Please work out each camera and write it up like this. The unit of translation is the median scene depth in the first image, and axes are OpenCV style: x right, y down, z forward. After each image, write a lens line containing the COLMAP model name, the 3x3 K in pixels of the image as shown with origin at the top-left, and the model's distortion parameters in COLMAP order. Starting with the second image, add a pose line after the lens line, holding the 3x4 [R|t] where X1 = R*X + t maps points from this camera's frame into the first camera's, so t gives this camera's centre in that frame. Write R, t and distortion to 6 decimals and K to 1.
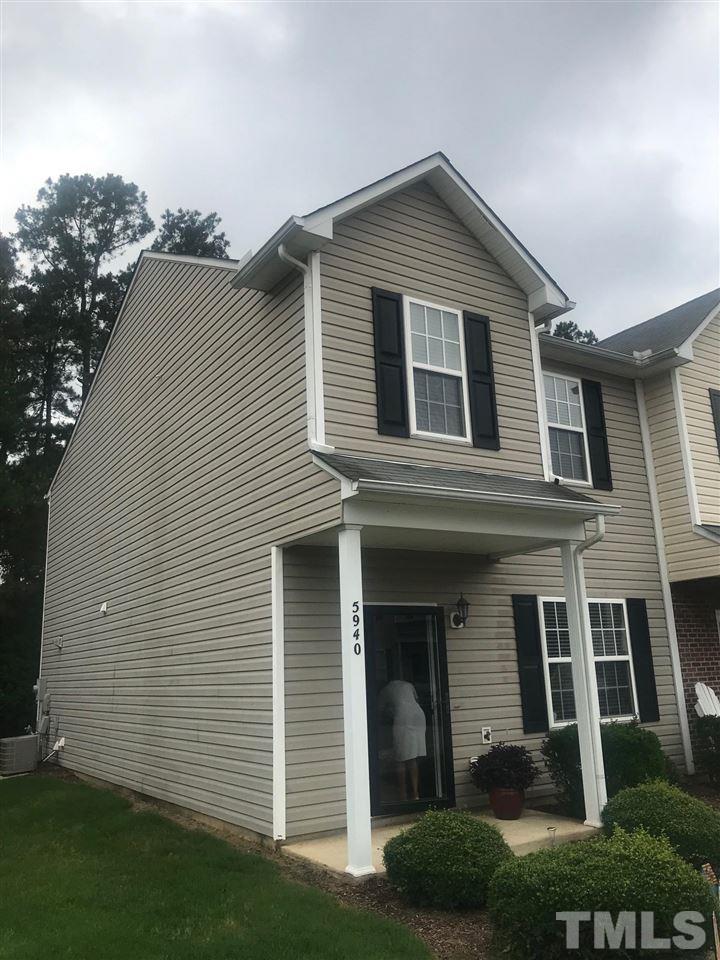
lens RADIAL K [[769.8, 0, 352.0], [0, 769.8, 488.3], [0, 0, 1]] dist [0.022845, -0.032025]
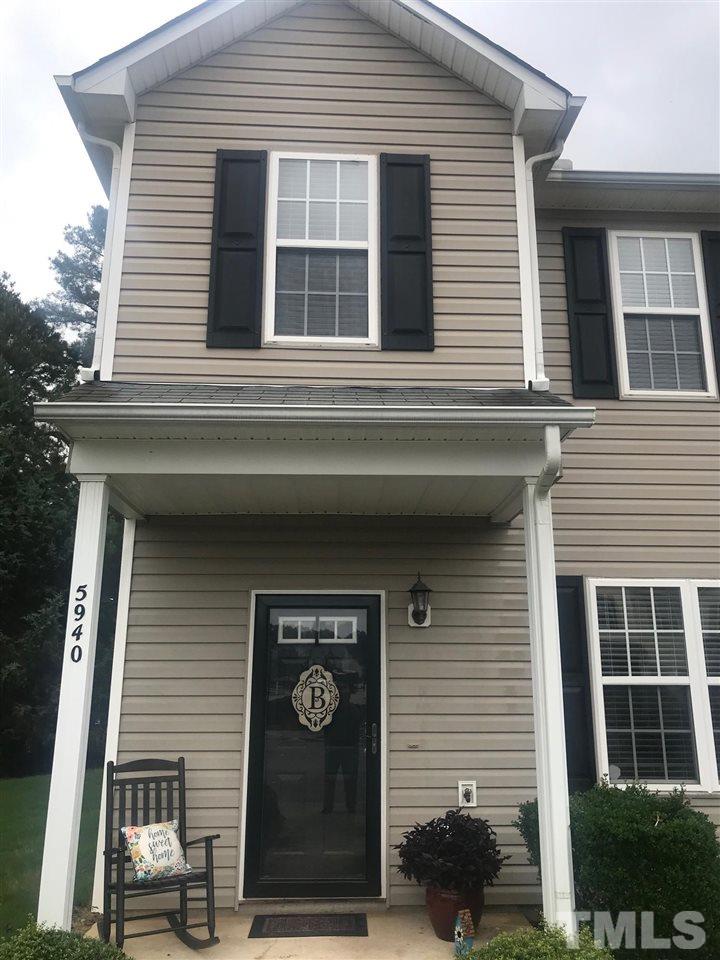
lens RADIAL K [[769.8, 0, 383.6], [0, 769.8, 482.6], [0, 0, 1]] dist [0.022845, -0.032025]
pose [[0.876414, -0.085391, -0.473926, 0.443406], [0.078925, 0.996315, -0.033562, 0.078401], [0.475046, -0.007991, 0.879925, 0.406725]]
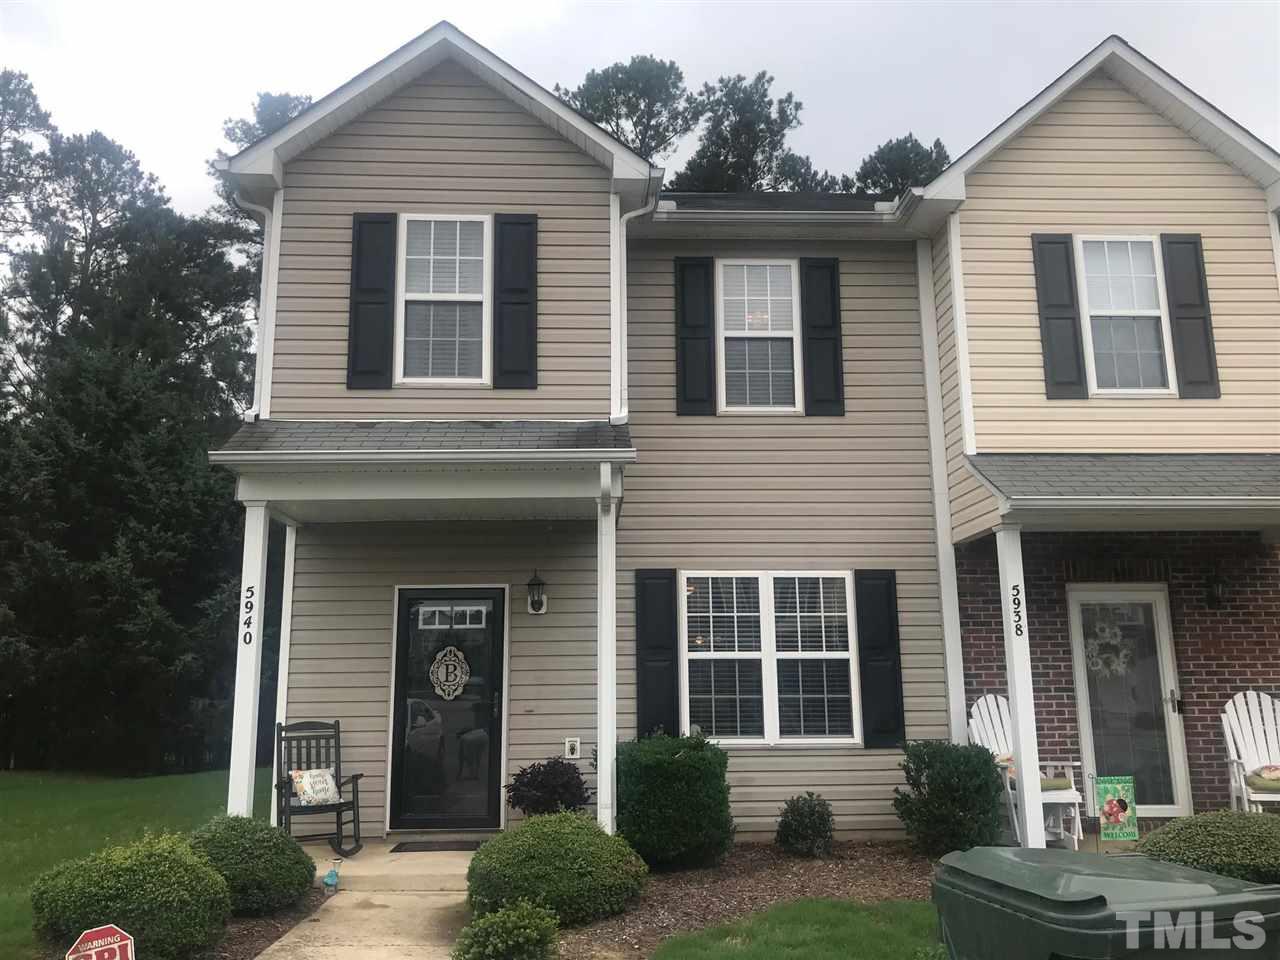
lens RADIAL K [[1026.5, 0, 666.3], [0, 1026.5, 484.7], [0, 0, 1]] dist [0.022845, -0.032025]
pose [[0.876597, -0.063283, -0.477046, 0.783440], [0.089610, 0.995443, 0.032613, 0.026045], [0.472808, -0.071337, 0.878273, 0.141758]]
